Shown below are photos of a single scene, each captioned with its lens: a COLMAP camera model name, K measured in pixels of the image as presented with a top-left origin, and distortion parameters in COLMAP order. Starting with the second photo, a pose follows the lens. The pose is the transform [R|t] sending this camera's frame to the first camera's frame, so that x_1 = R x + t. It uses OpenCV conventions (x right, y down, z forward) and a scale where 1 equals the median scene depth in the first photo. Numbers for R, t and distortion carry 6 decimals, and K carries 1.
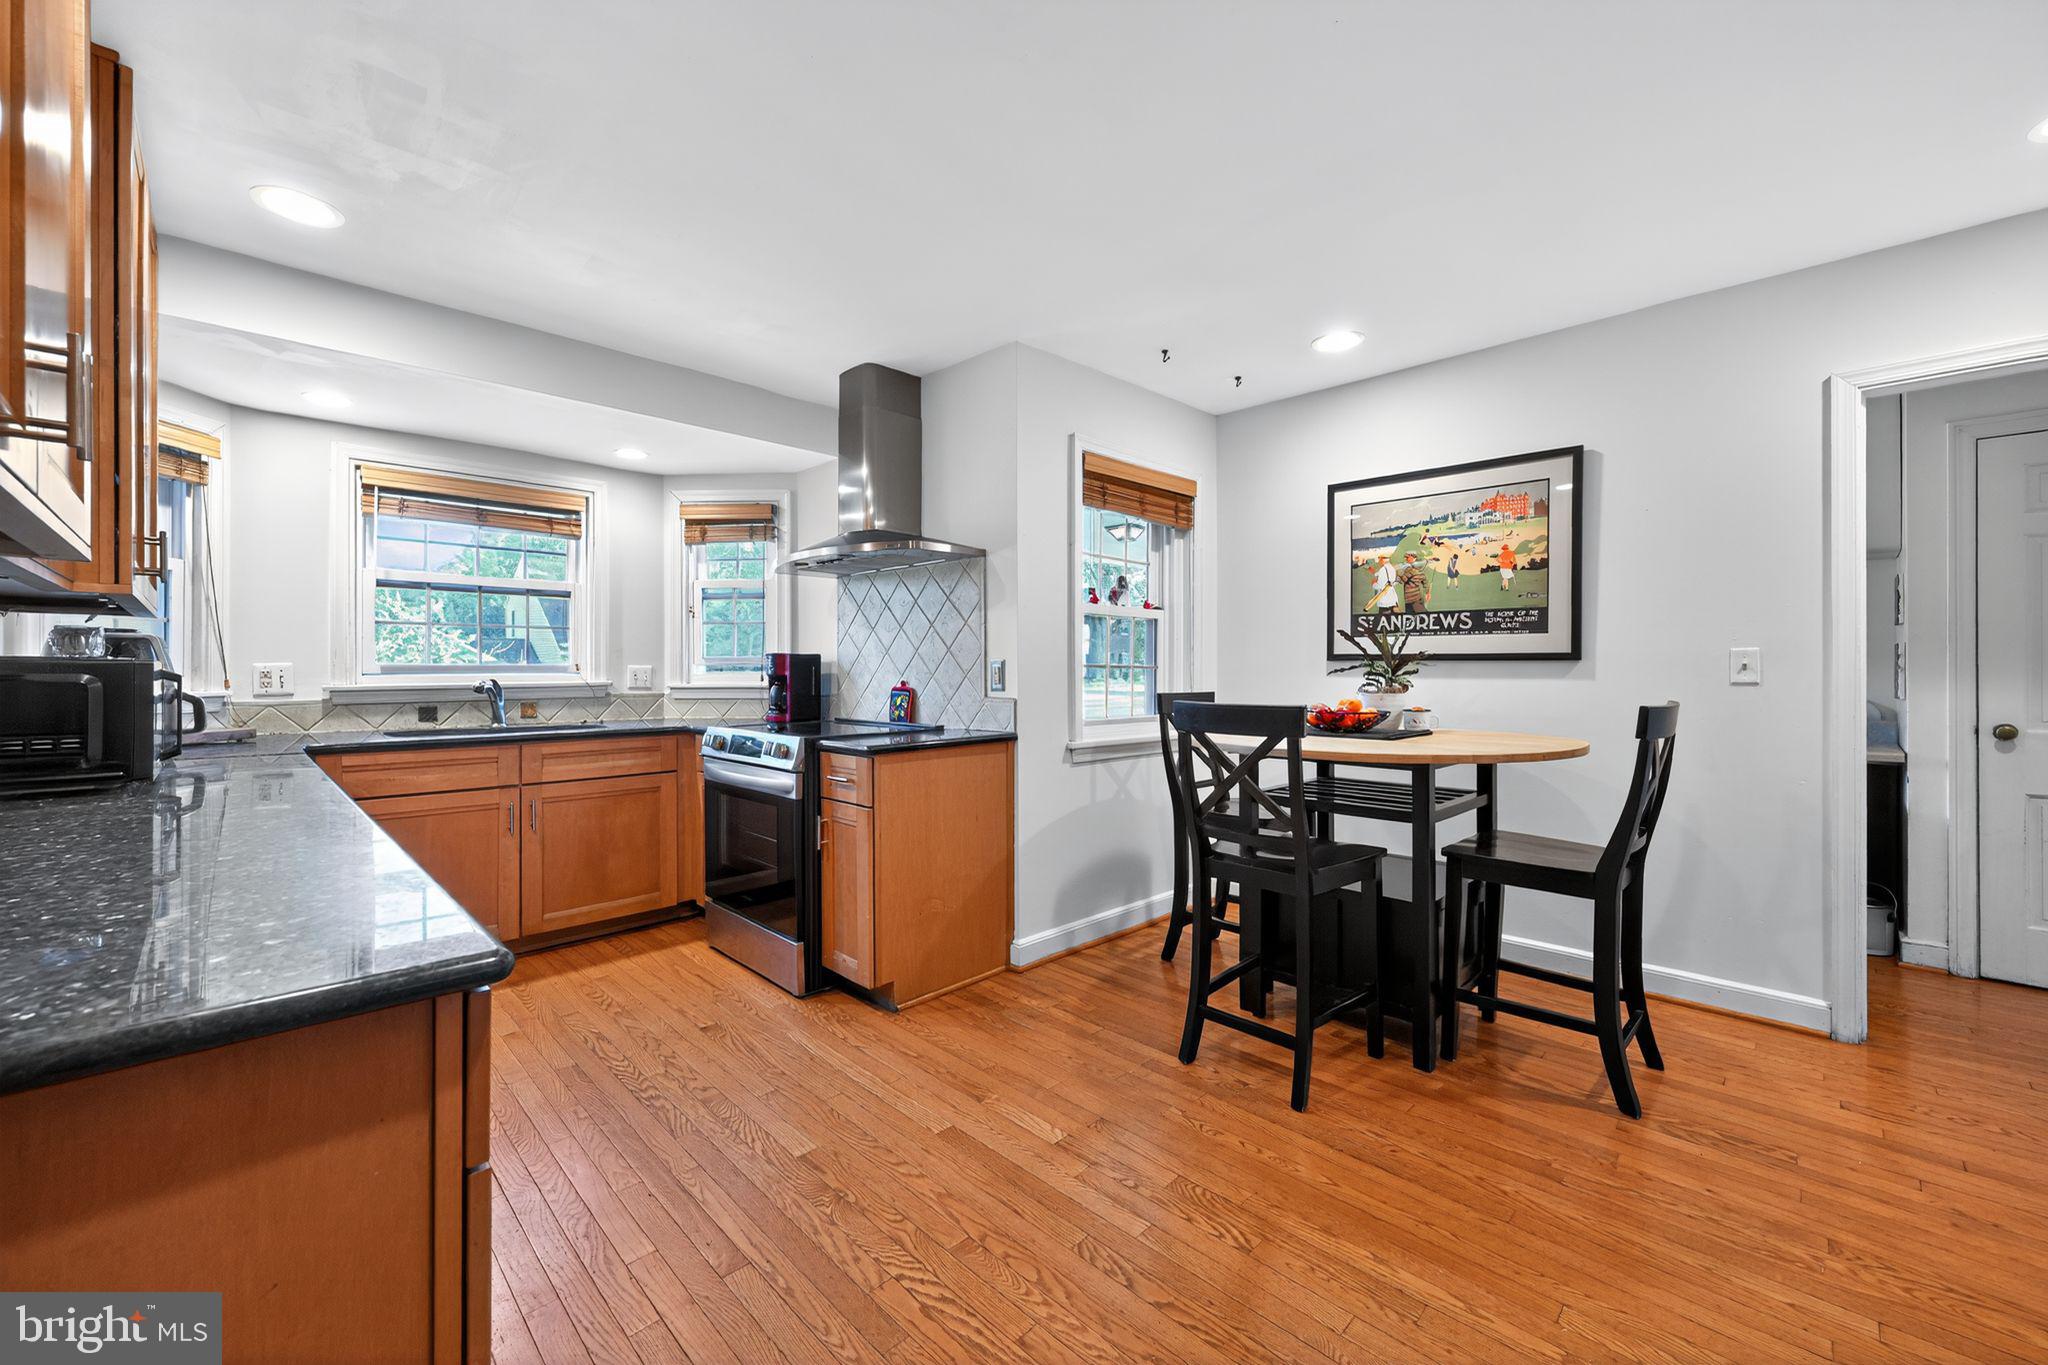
lens RADIAL K [[805.3, 0, 1024.8], [0, 805.3, 670.5], [0, 0, 1]] dist [-0.000959, 0.000437]
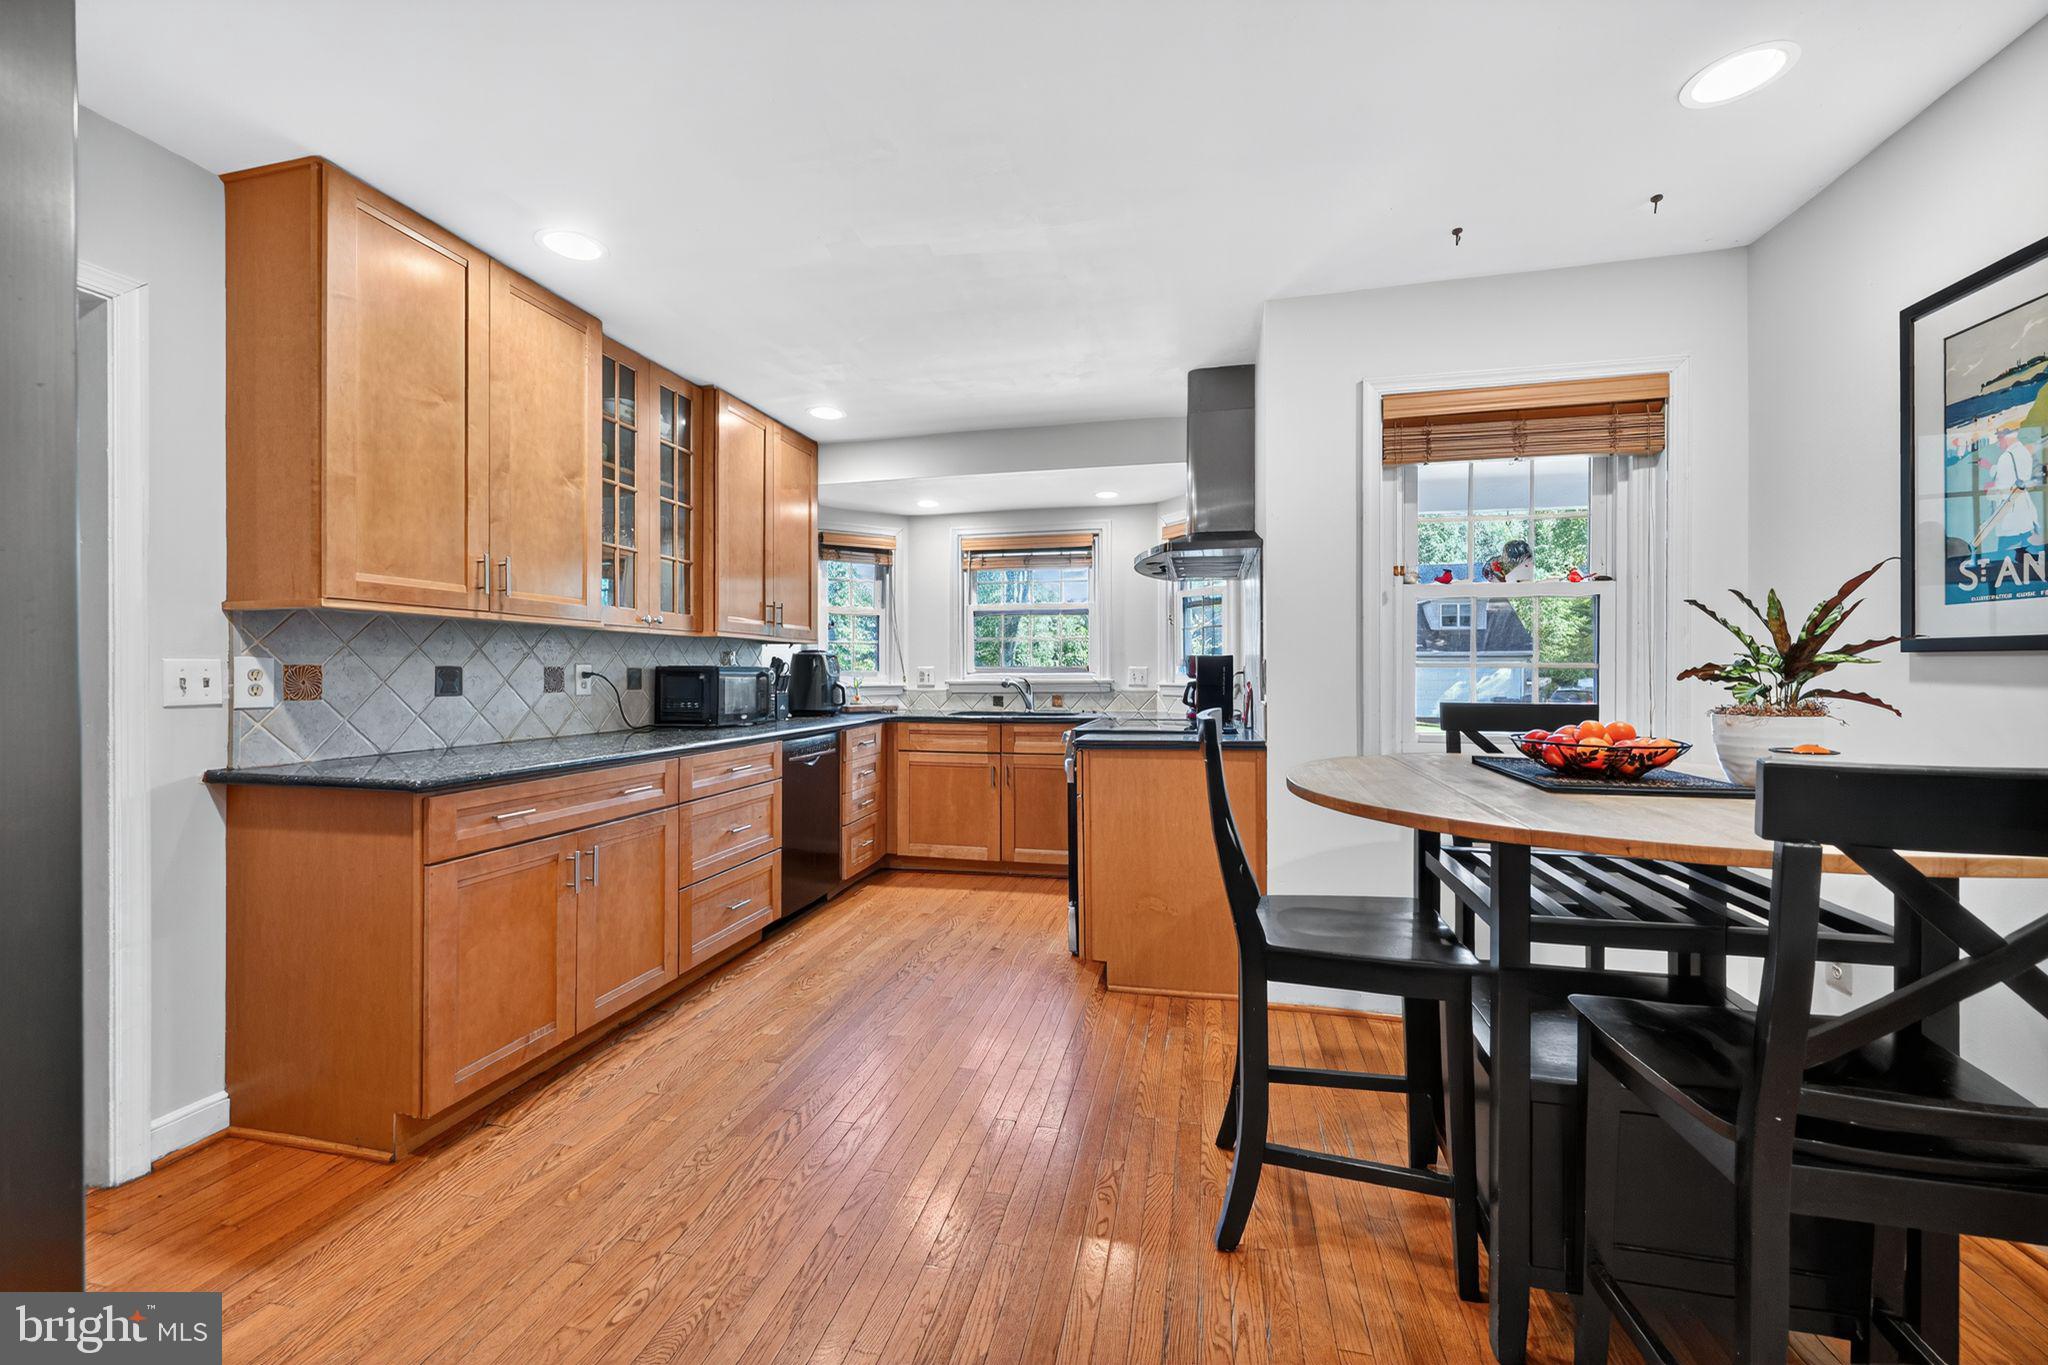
lens RADIAL K [[805.3, 0, 1025.4], [0, 805.3, 671.1], [0, 0, 1]] dist [-0.000959, 0.000437]
pose [[0.533178, 0.000319, -0.846003, 0.527149], [0.000362, 1.000000, 0.000606, -0.000925], [0.846003, -0.000629, 0.533178, 0.259255]]
